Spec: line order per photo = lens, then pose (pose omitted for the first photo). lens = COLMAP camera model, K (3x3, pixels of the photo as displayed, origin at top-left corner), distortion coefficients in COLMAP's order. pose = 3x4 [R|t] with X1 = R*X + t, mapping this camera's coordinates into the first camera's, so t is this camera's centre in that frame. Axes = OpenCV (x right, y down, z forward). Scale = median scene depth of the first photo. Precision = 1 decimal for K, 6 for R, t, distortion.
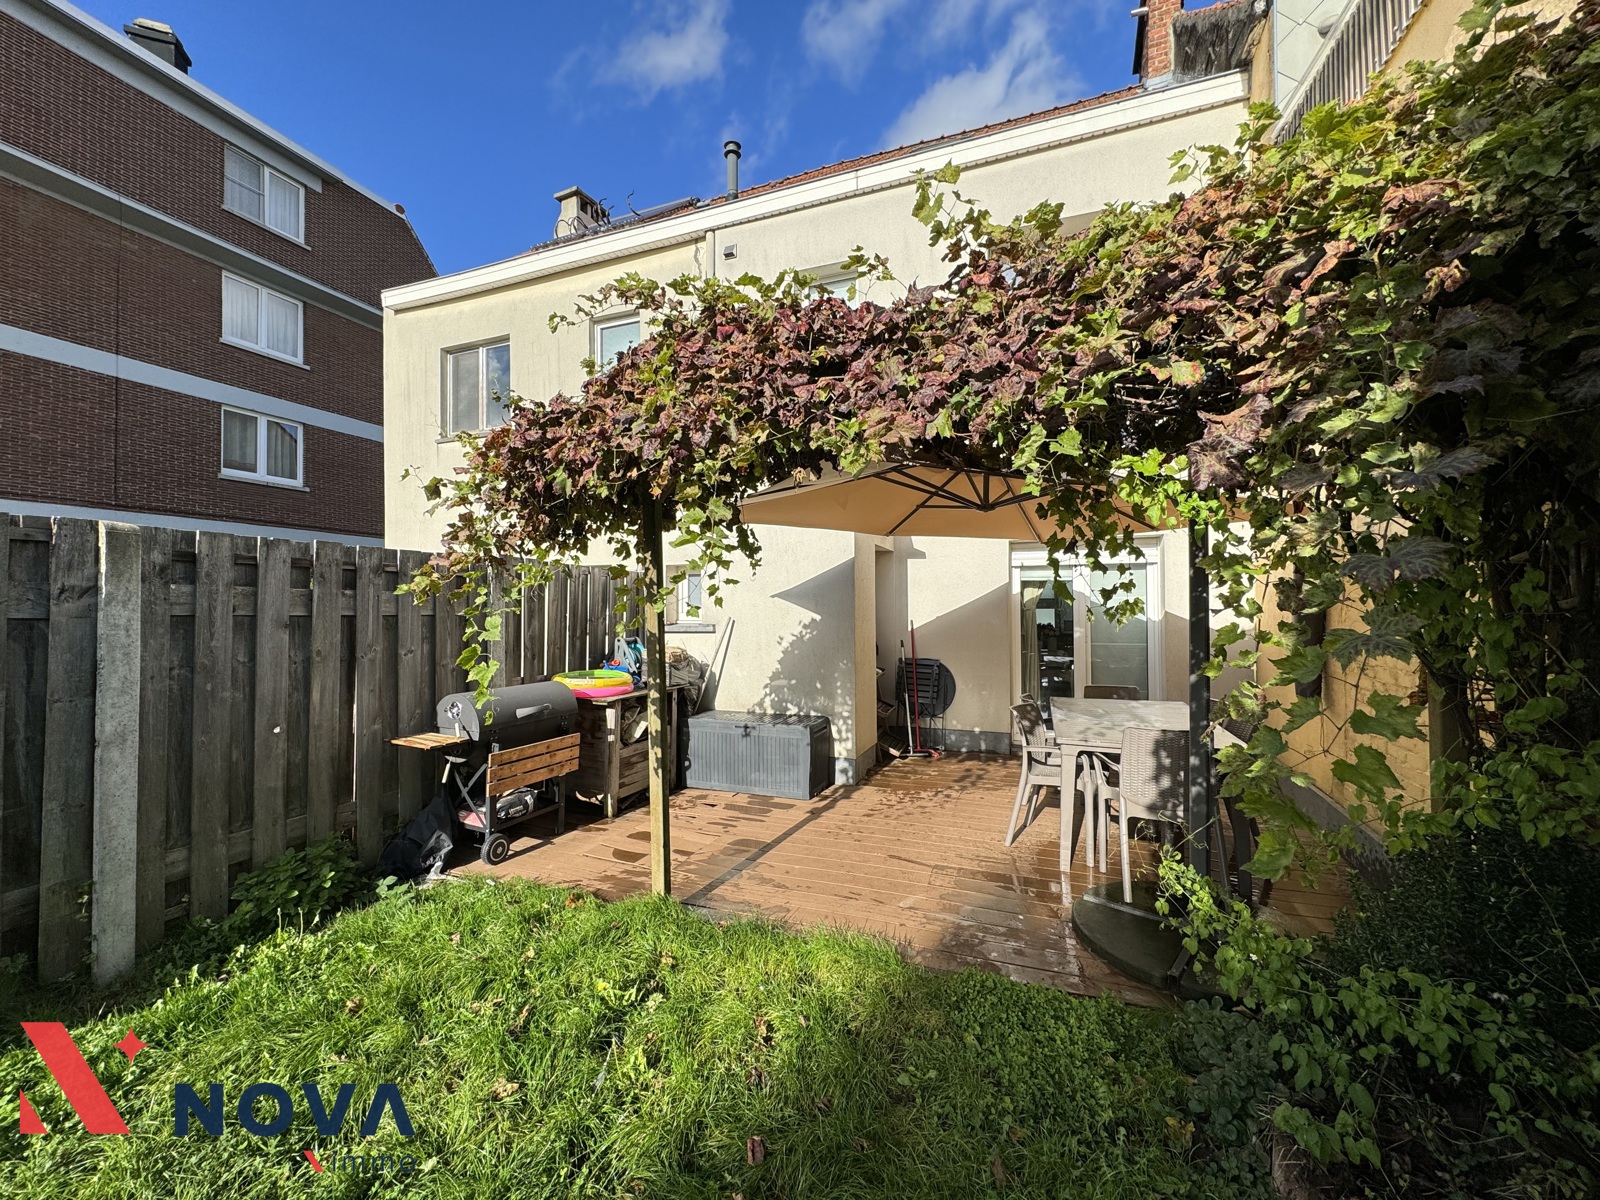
lens RADIAL K [[633.3, 0, 807.1], [0, 633.3, 599.9], [0, 0, 1]] dist [0.001810, 0.000675]
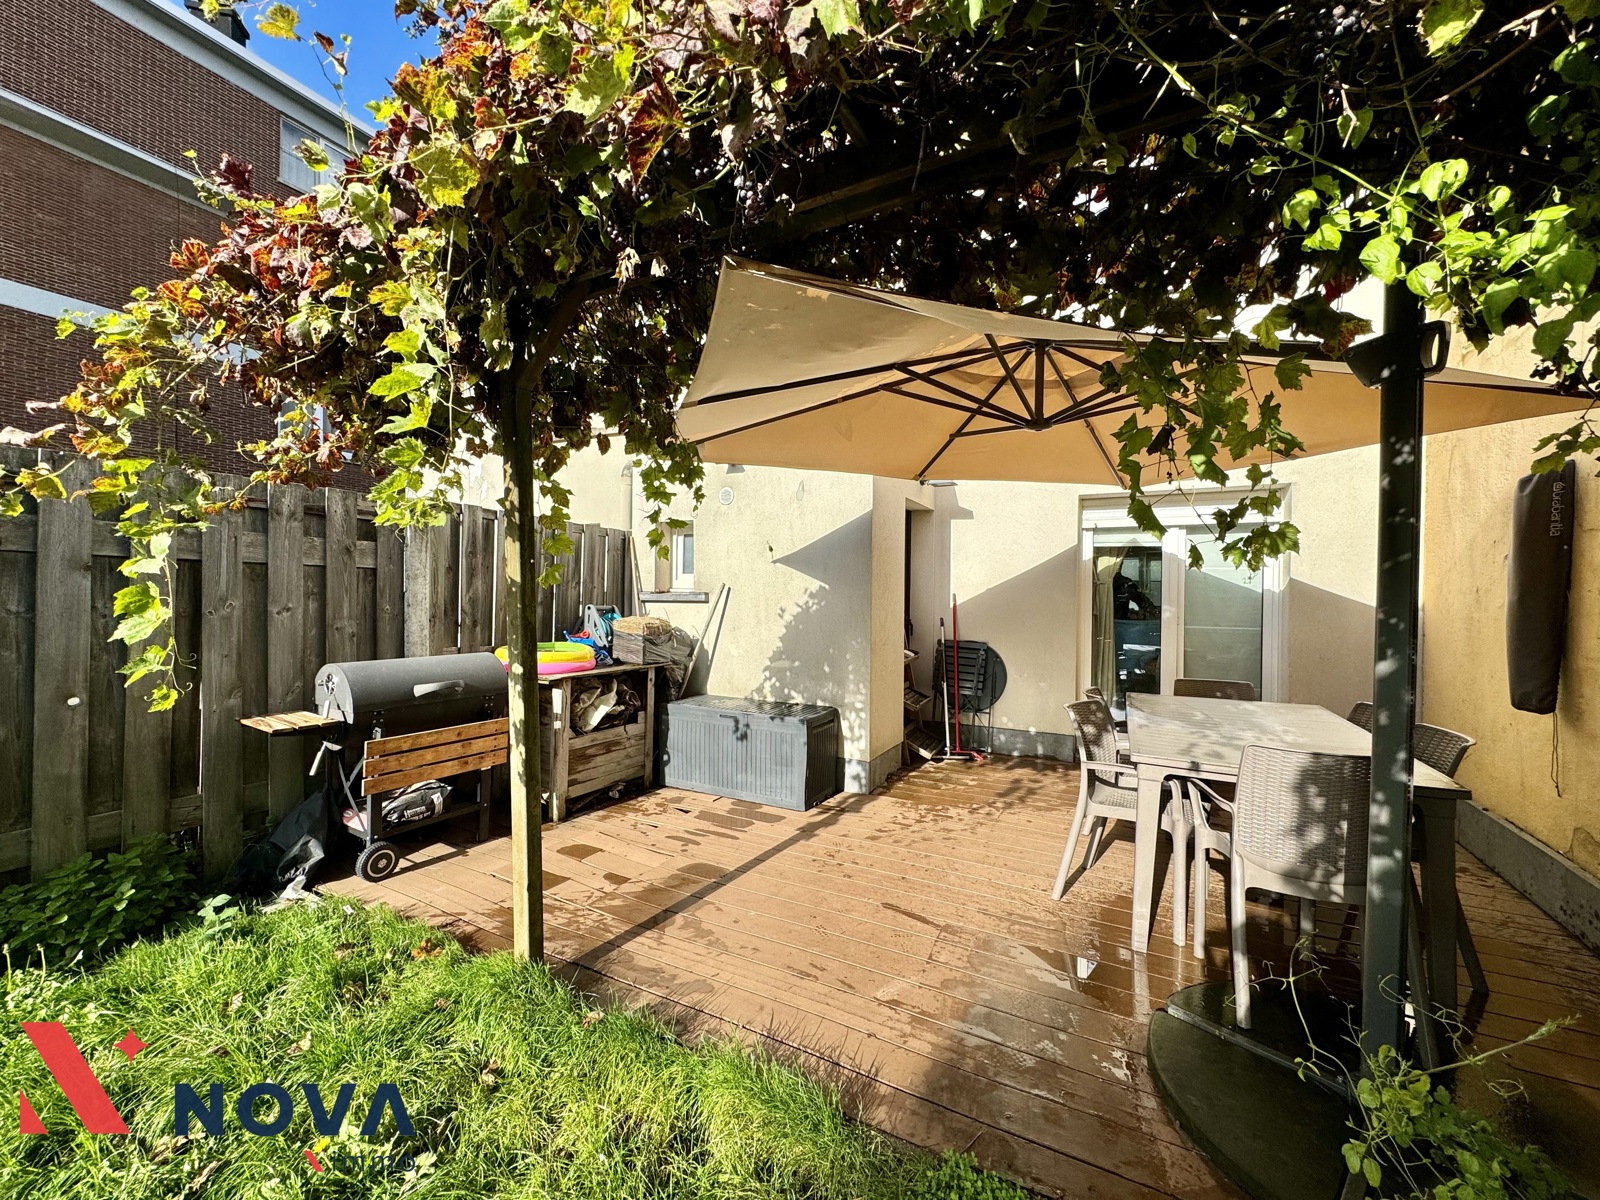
lens RADIAL K [[633.3, 0, 806.0], [0, 633.3, 600.1], [0, 0, 1]] dist [0.001810, 0.000675]
pose [[0.993435, 0.016913, -0.113137, 0.109258], [-0.014554, 0.999660, 0.021645, 0.040228], [0.113464, -0.019857, 0.993344, 0.261038]]
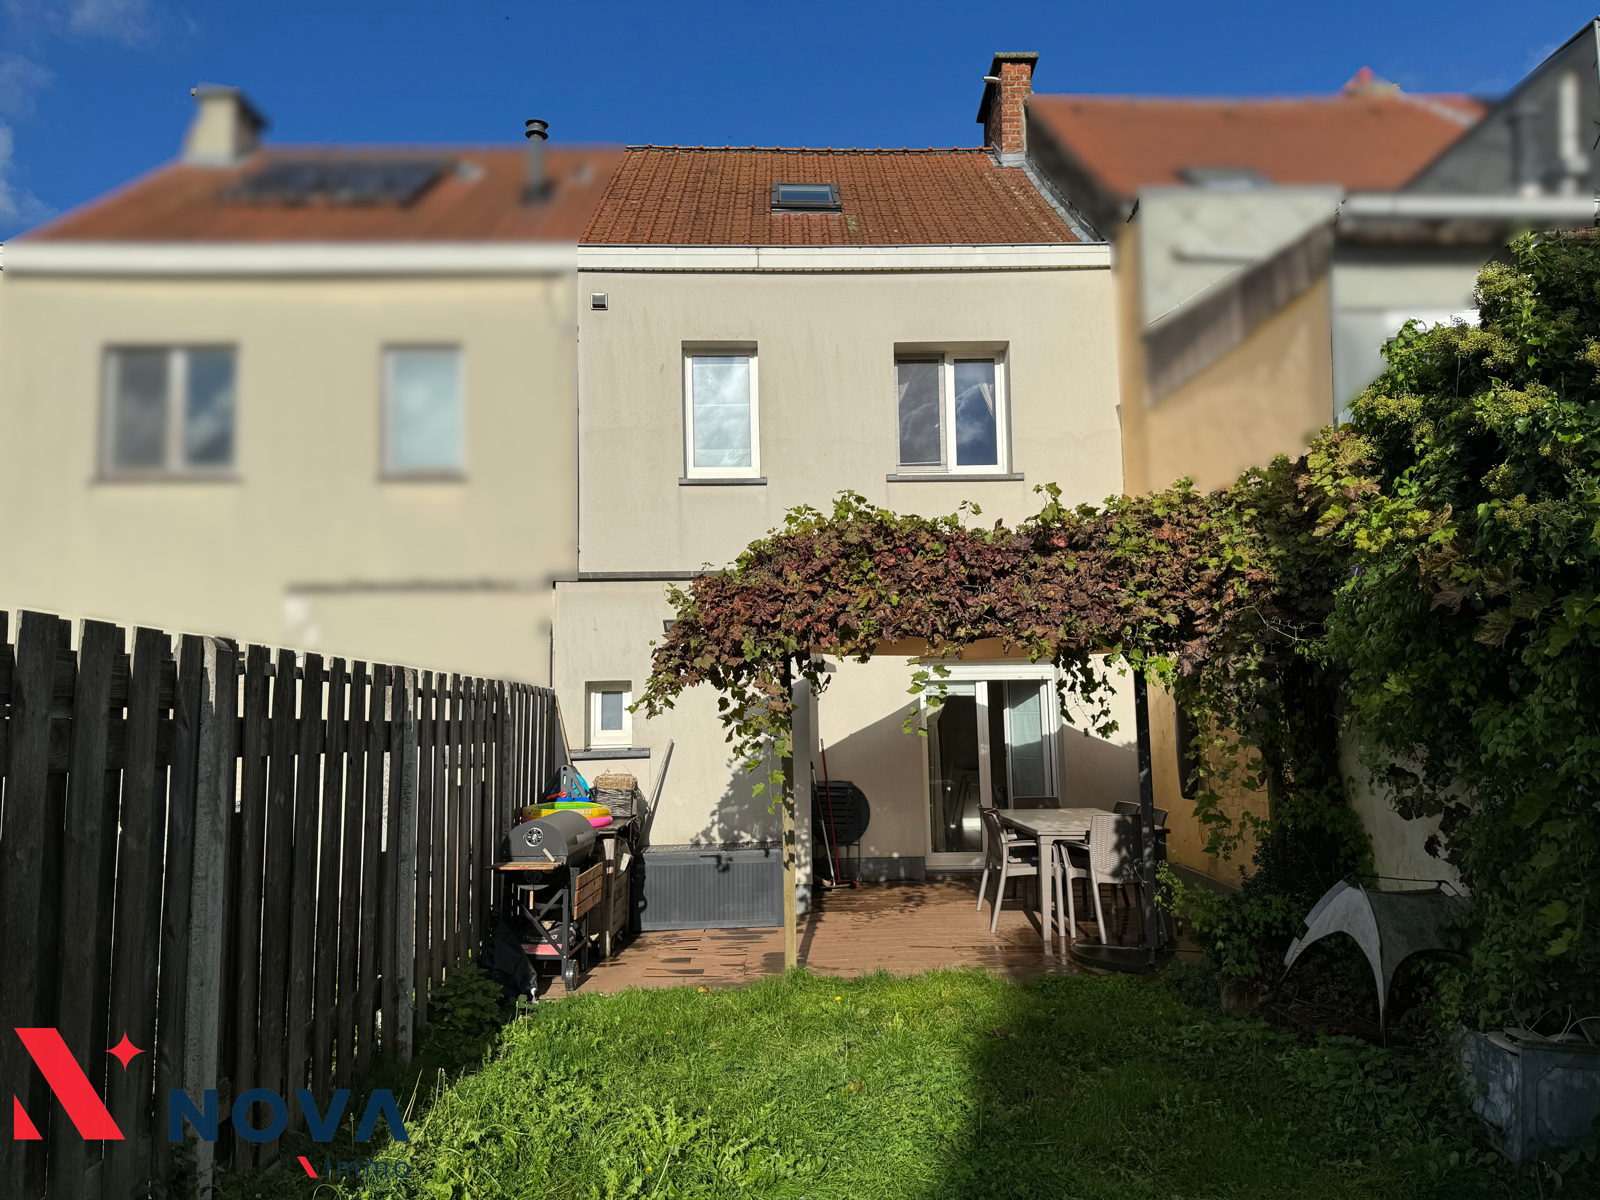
lens RADIAL K [[1123.2, 0, 795.7], [0, 1123.2, 598.5], [0, 0, 1]] dist [0.051932, -0.004417]
pose [[0.923827, 0.028784, 0.381727, -0.819558], [0.007490, 0.995619, -0.093201, -0.032361], [-0.382737, 0.088961, 0.919564, -0.817414]]
